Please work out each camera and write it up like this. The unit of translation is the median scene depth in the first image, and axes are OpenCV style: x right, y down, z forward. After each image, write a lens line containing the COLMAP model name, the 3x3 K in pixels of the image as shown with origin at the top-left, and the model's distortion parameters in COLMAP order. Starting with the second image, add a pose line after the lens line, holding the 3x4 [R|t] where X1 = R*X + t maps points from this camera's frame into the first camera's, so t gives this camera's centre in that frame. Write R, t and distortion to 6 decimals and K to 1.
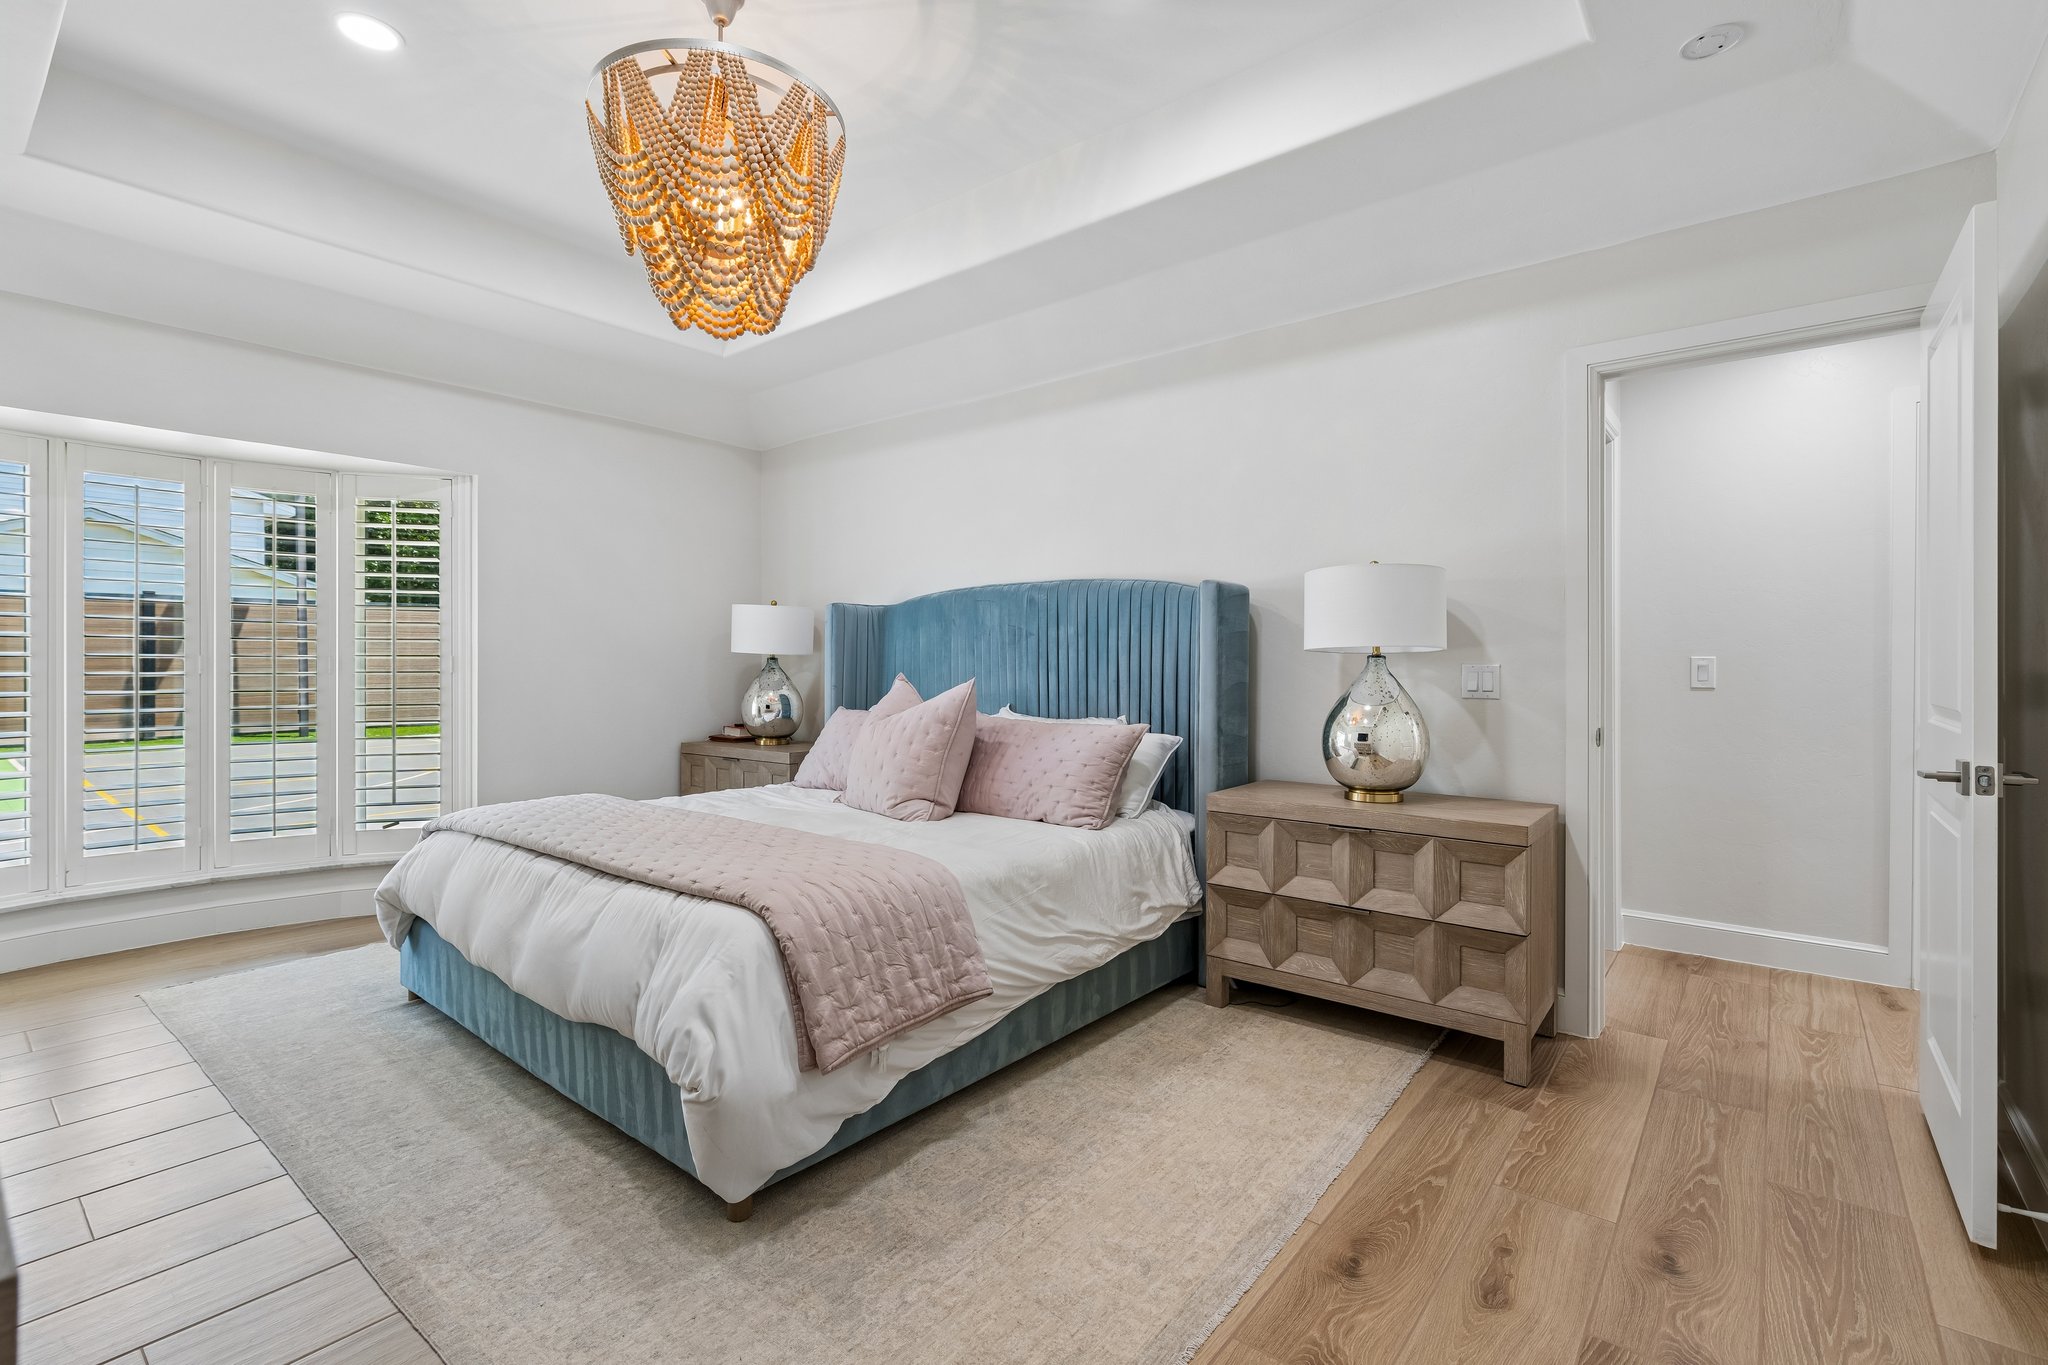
lens RADIAL K [[925.5, 0, 1018.2], [0, 925.5, 670.6], [0, 0, 1]] dist [0.000775, -0.000139]
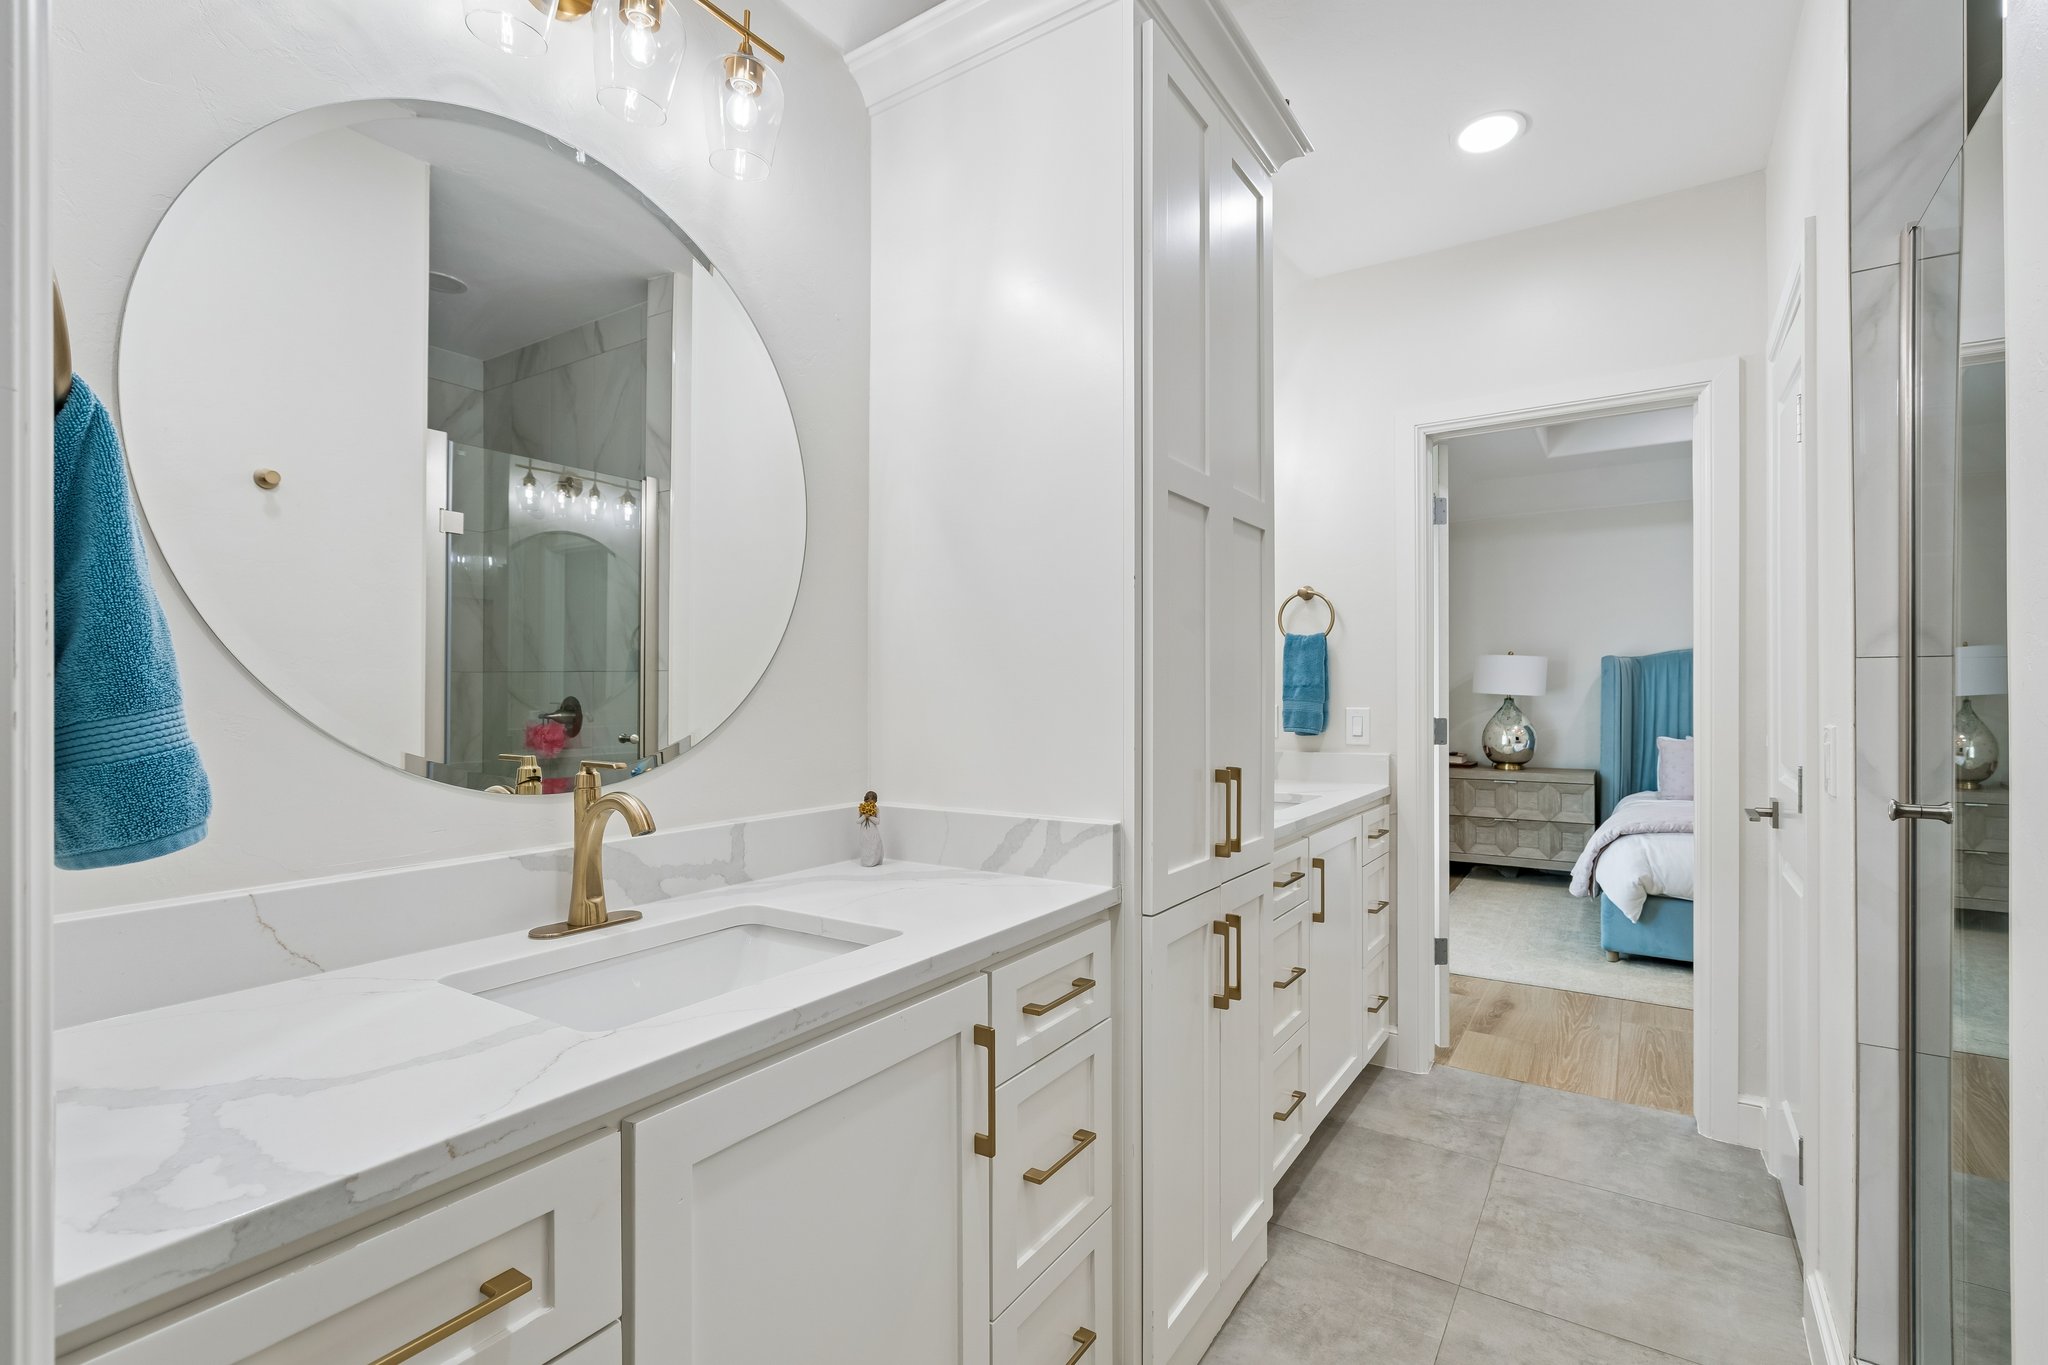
lens RADIAL K [[925.5, 0, 1026.7], [0, 925.5, 678.8], [0, 0, 1]] dist [0.000775, -0.000139]
pose [[0.995077, -0.011988, 0.098380, -1.245685], [0.012136, 0.999926, -0.000904, -0.056158], [-0.098362, 0.002094, 0.995148, -0.198214]]
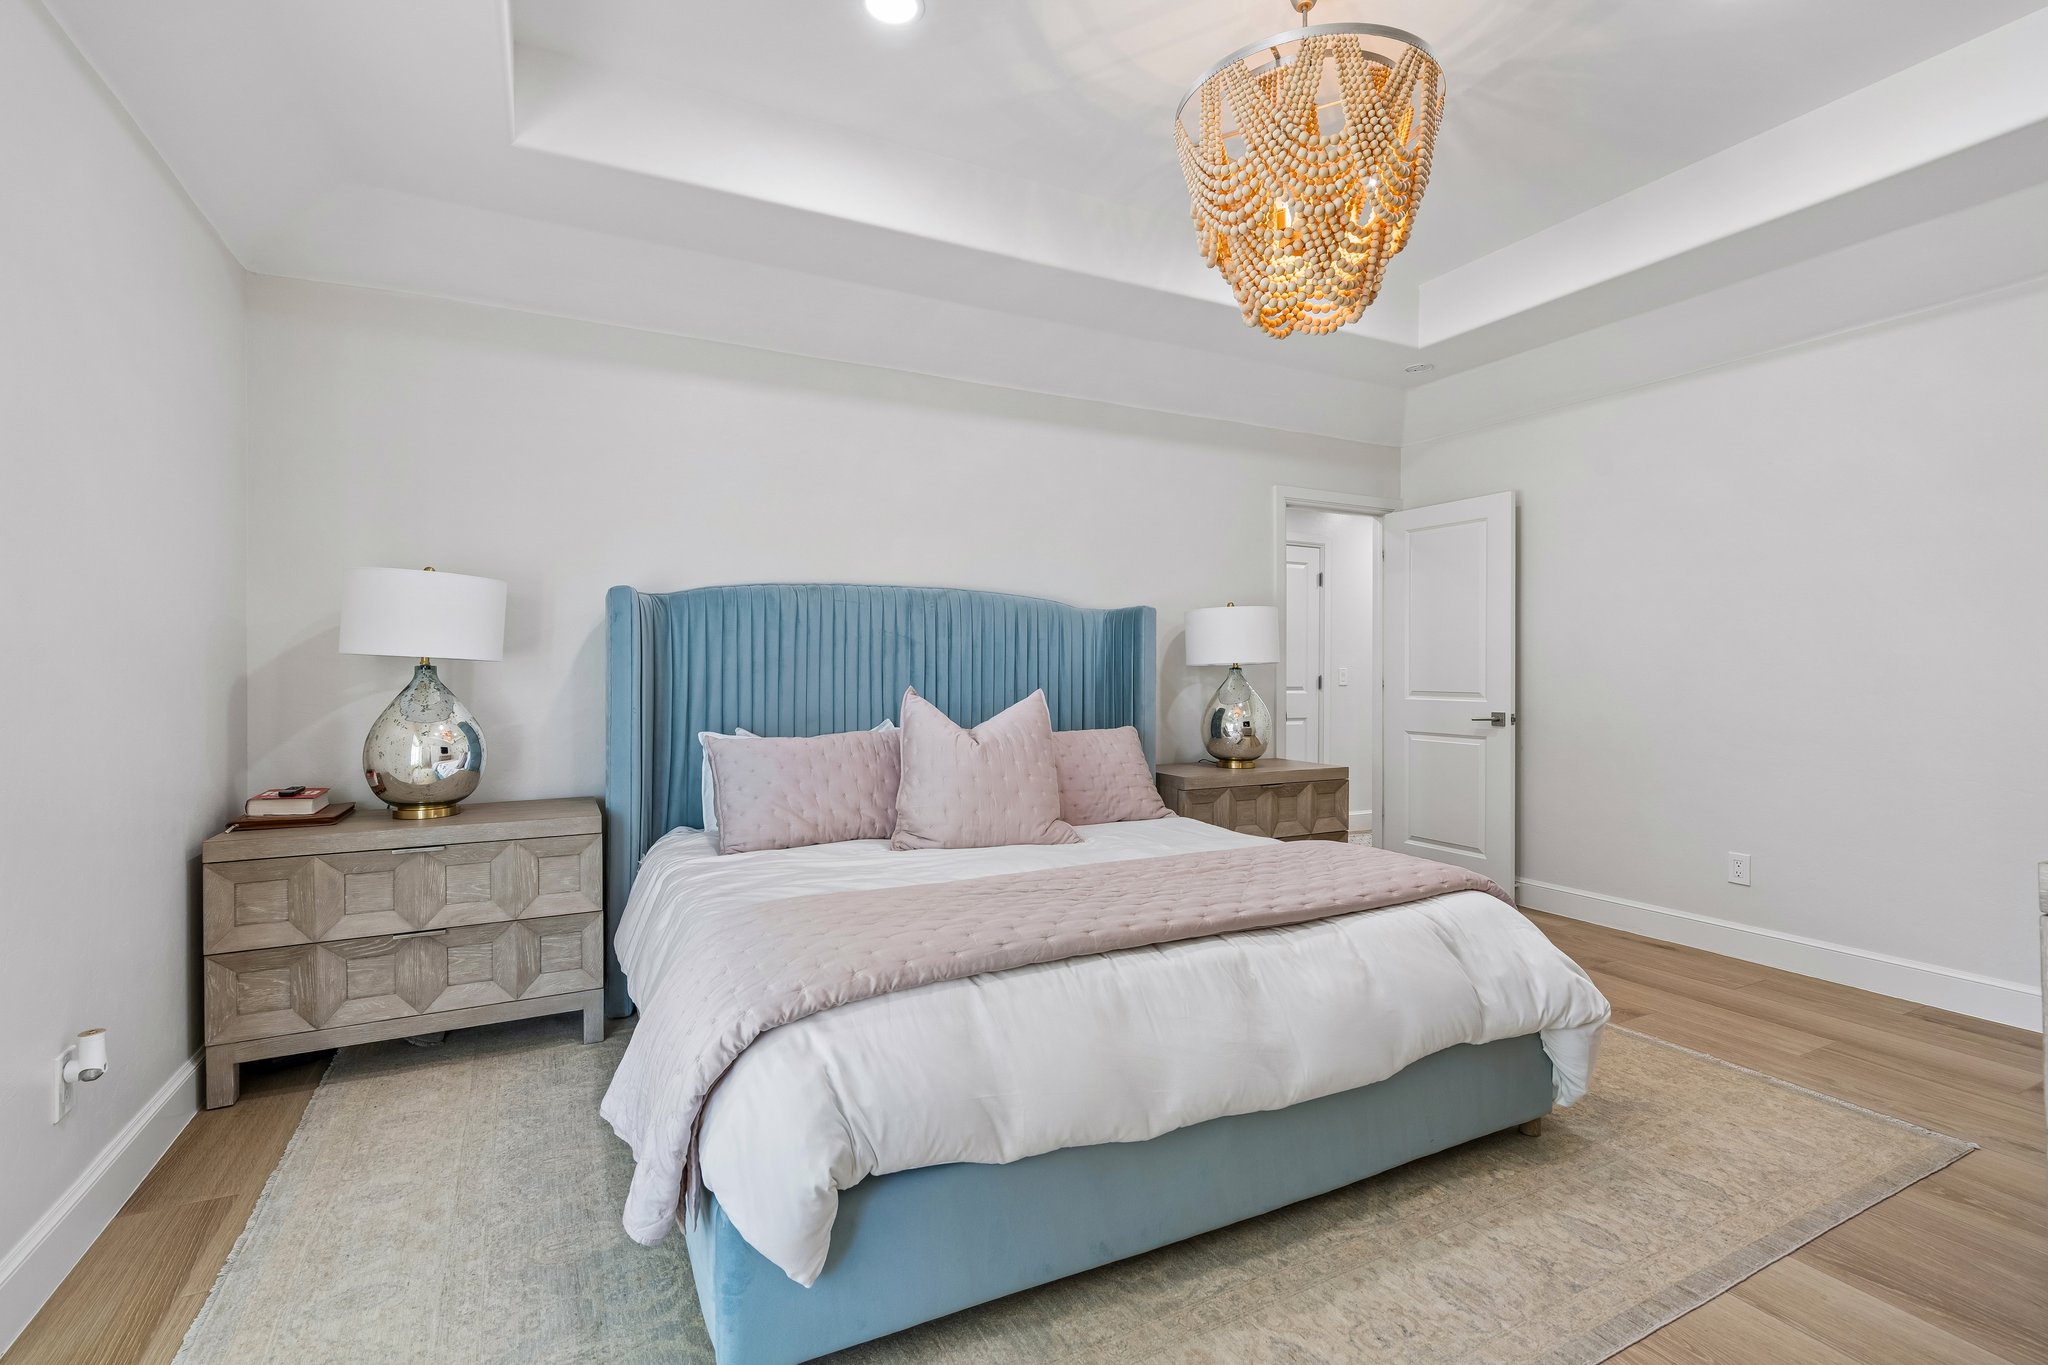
lens RADIAL K [[925.5, 0, 1018.7], [0, 925.5, 678.5], [0, 0, 1]] dist [0.000775, -0.000139]
pose [[0.400228, -0.027157, 0.916013, -0.786483], [-0.006511, 0.999451, 0.032475, -0.032356], [-0.916393, -0.018961, 0.399831, 0.521239]]
